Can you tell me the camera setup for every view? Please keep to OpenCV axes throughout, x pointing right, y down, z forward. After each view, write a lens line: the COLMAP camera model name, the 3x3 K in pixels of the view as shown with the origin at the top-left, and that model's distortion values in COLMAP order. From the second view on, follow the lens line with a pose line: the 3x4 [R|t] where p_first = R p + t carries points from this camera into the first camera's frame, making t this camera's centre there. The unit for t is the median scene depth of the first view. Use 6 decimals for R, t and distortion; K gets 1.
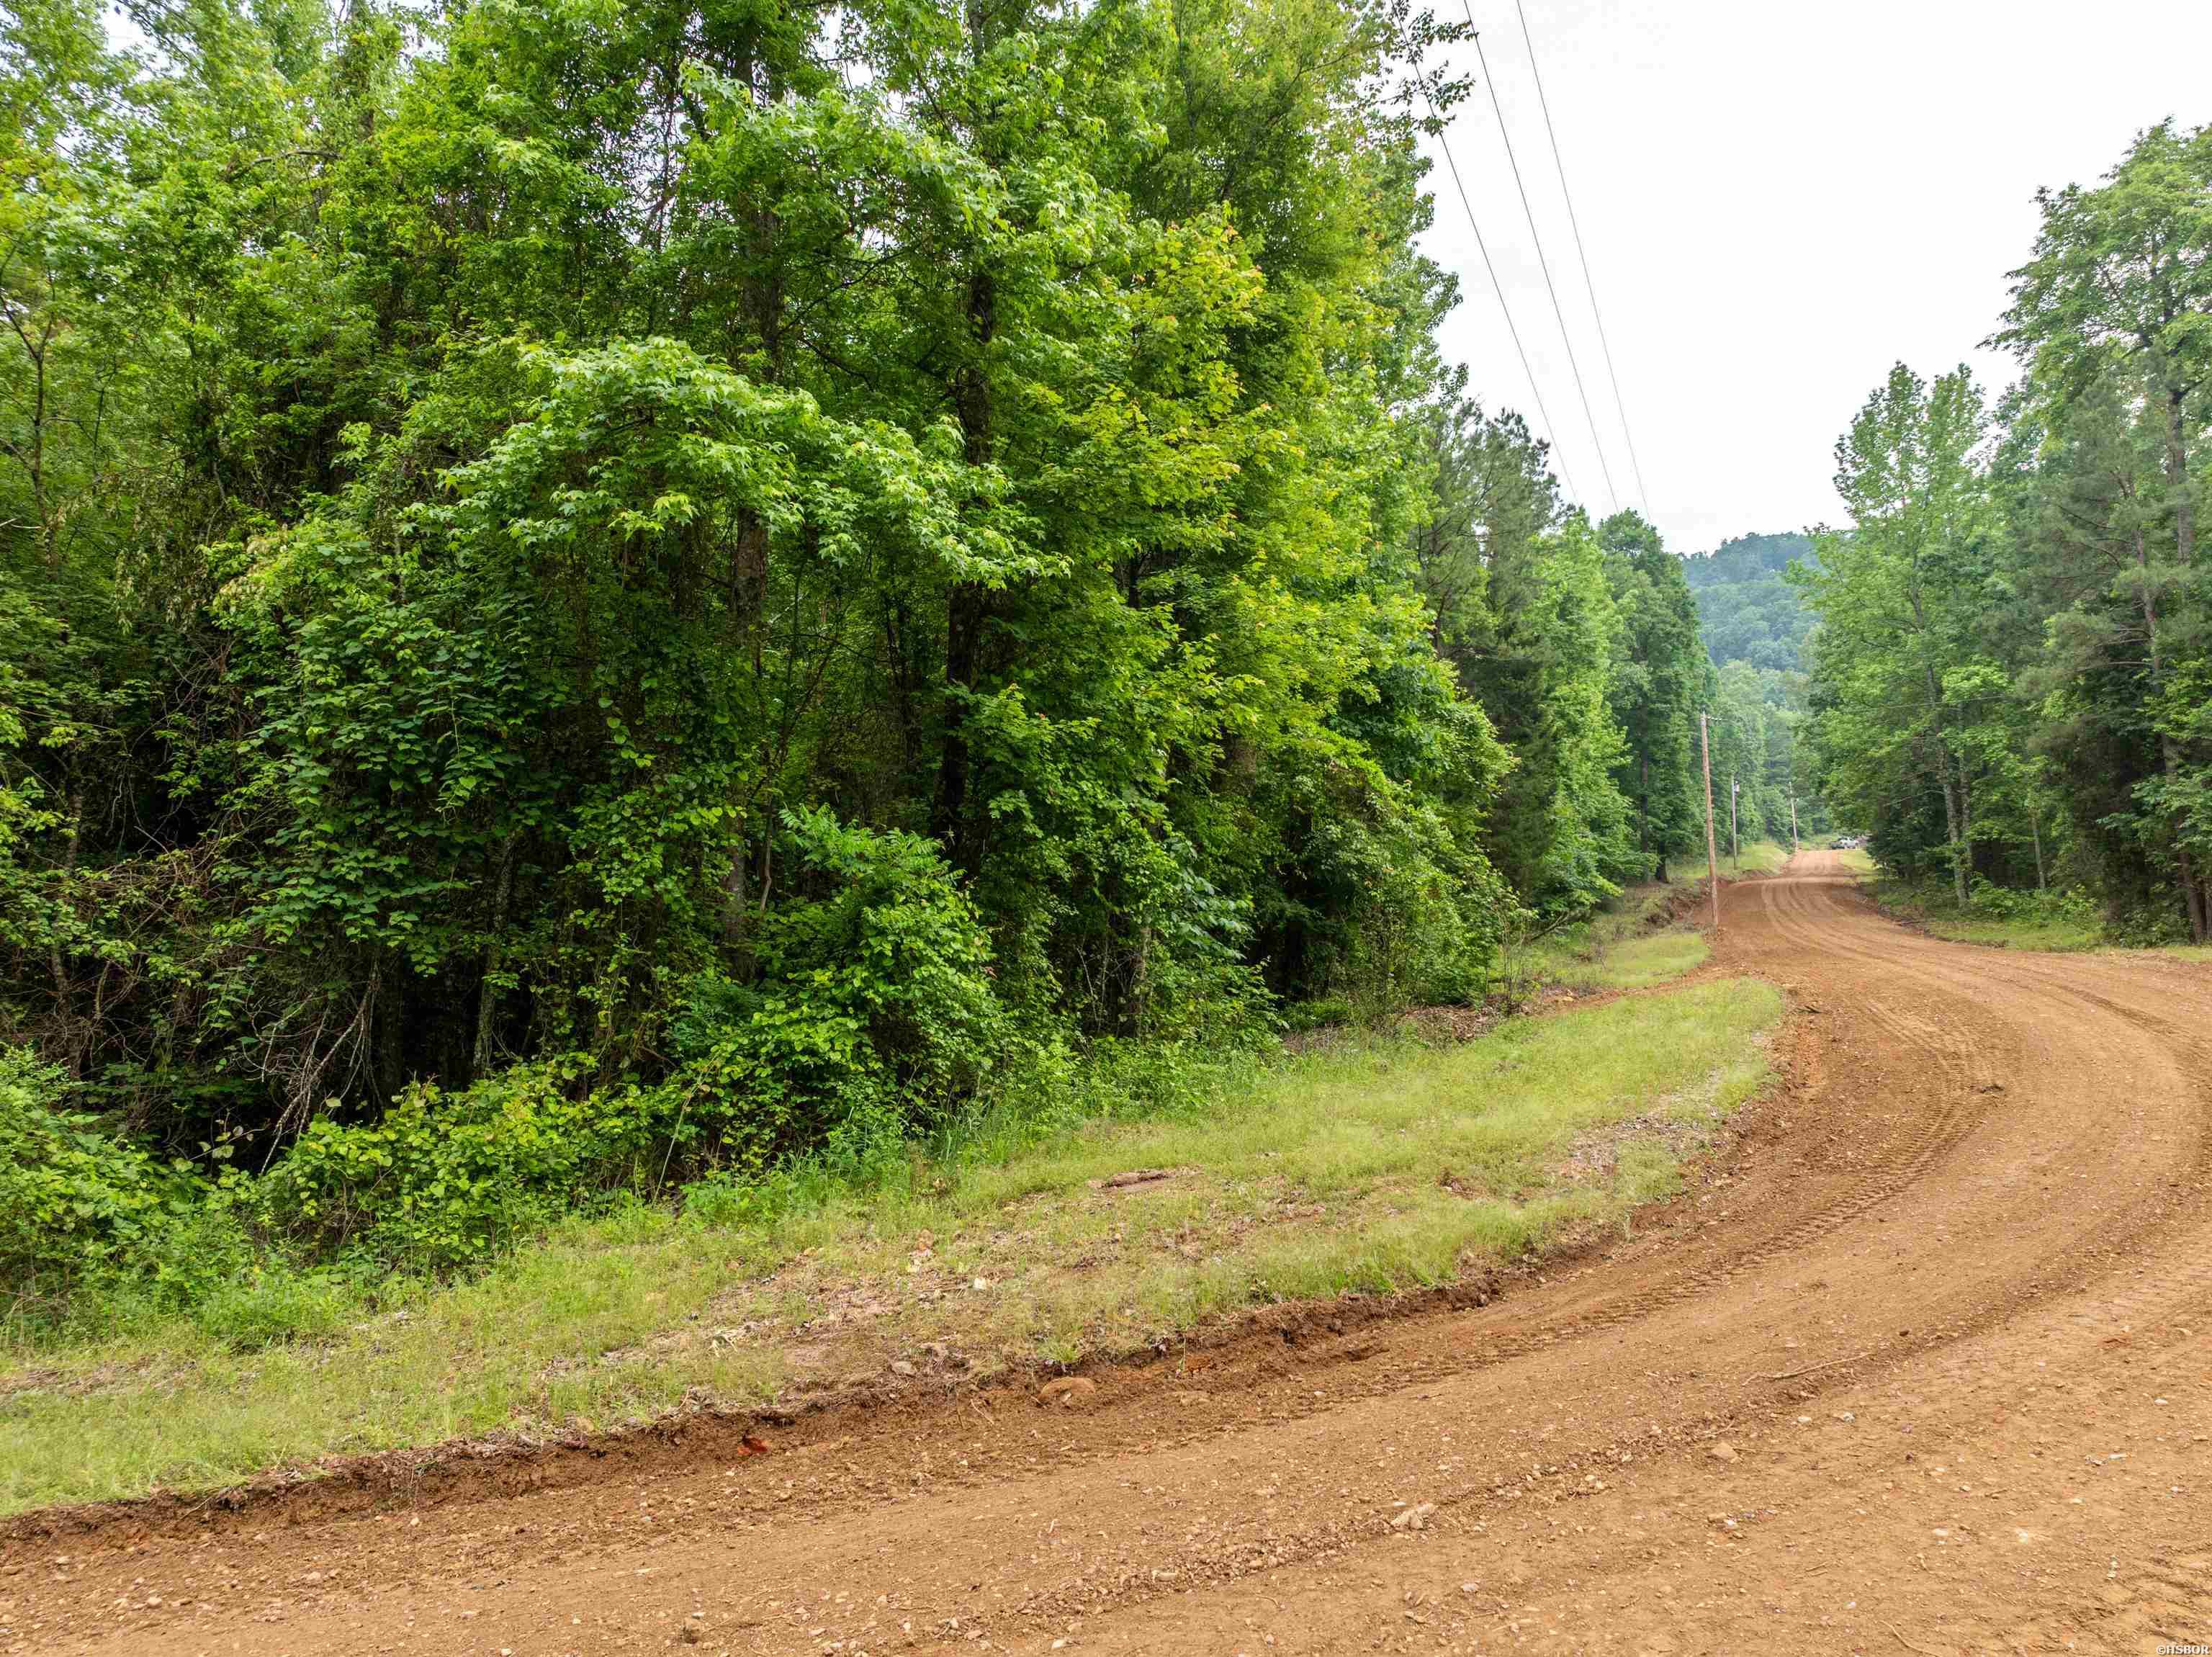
lens RADIAL K [[1558.7, 0, 1101.5], [0, 1558.7, 841.3], [0, 0, 1]] dist [-0.023828, 0.011231]
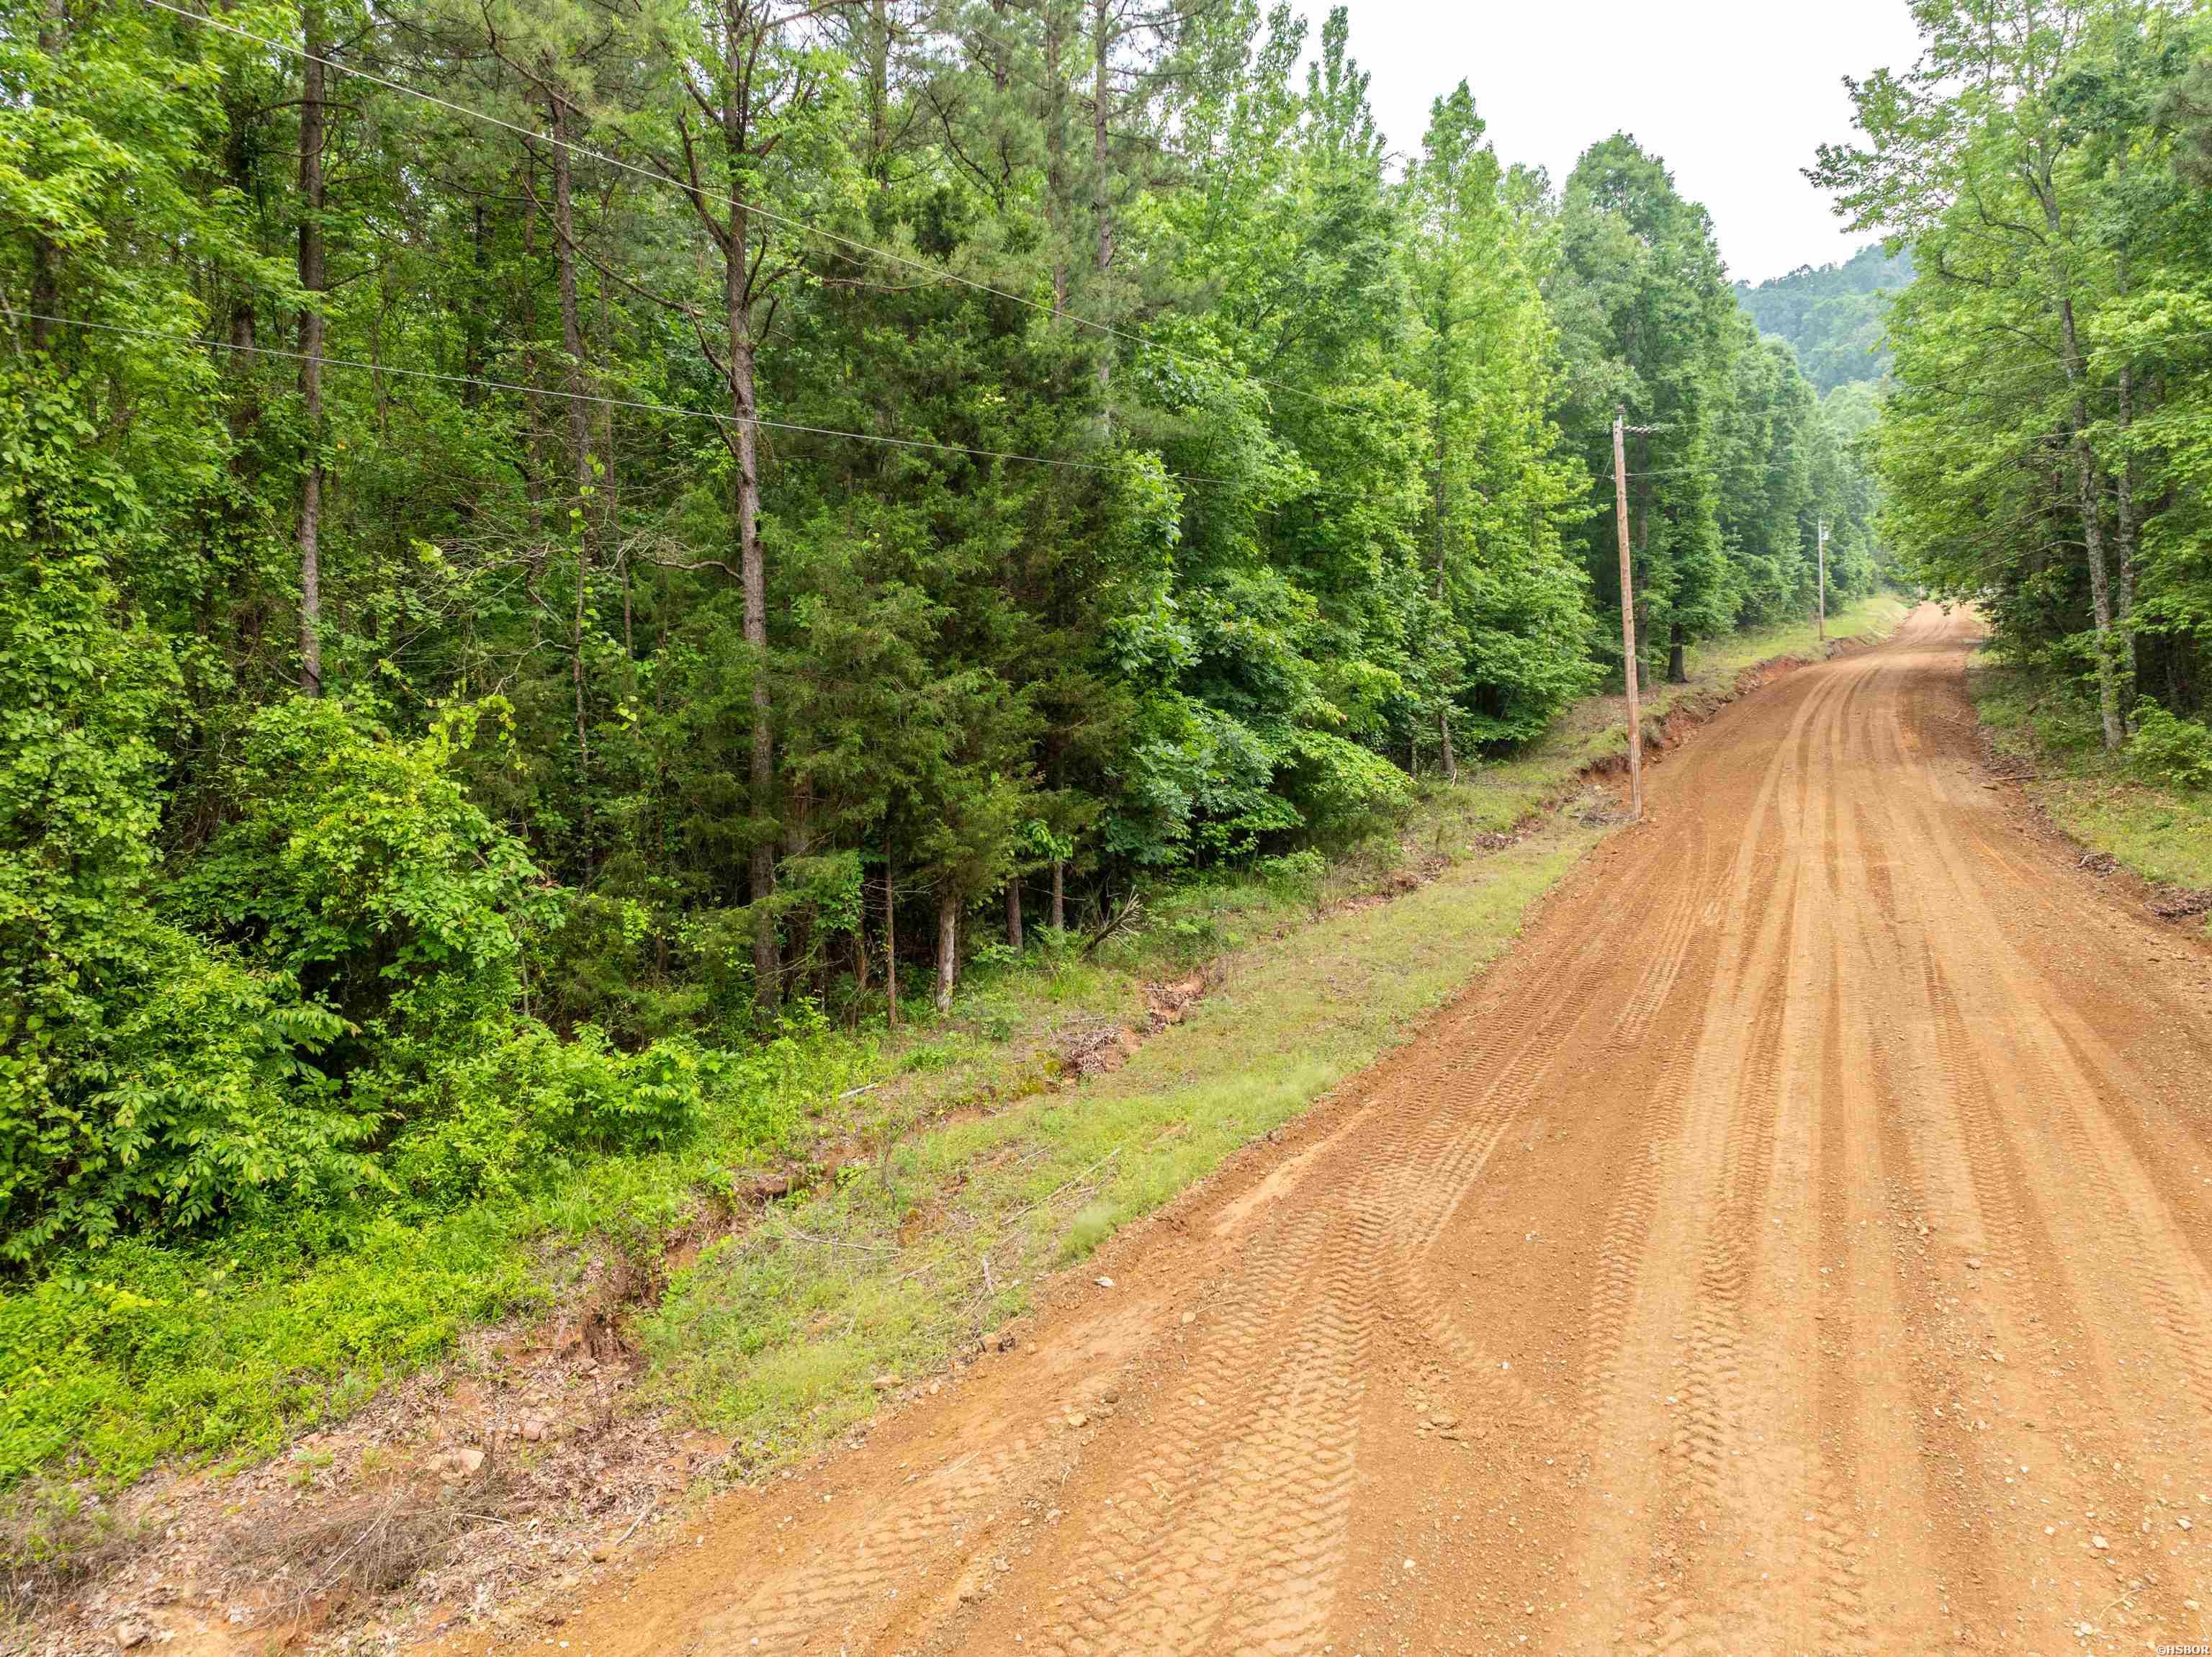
lens RADIAL K [[1558.7, 0, 1099.8], [0, 1558.7, 836.1], [0, 0, 1]] dist [-0.023828, 0.011231]
pose [[0.996443, -0.037308, -0.075556, 0.222571], [0.047369, 0.989565, 0.136081, -0.019626], [0.069691, -0.139176, 0.987812, 0.401443]]
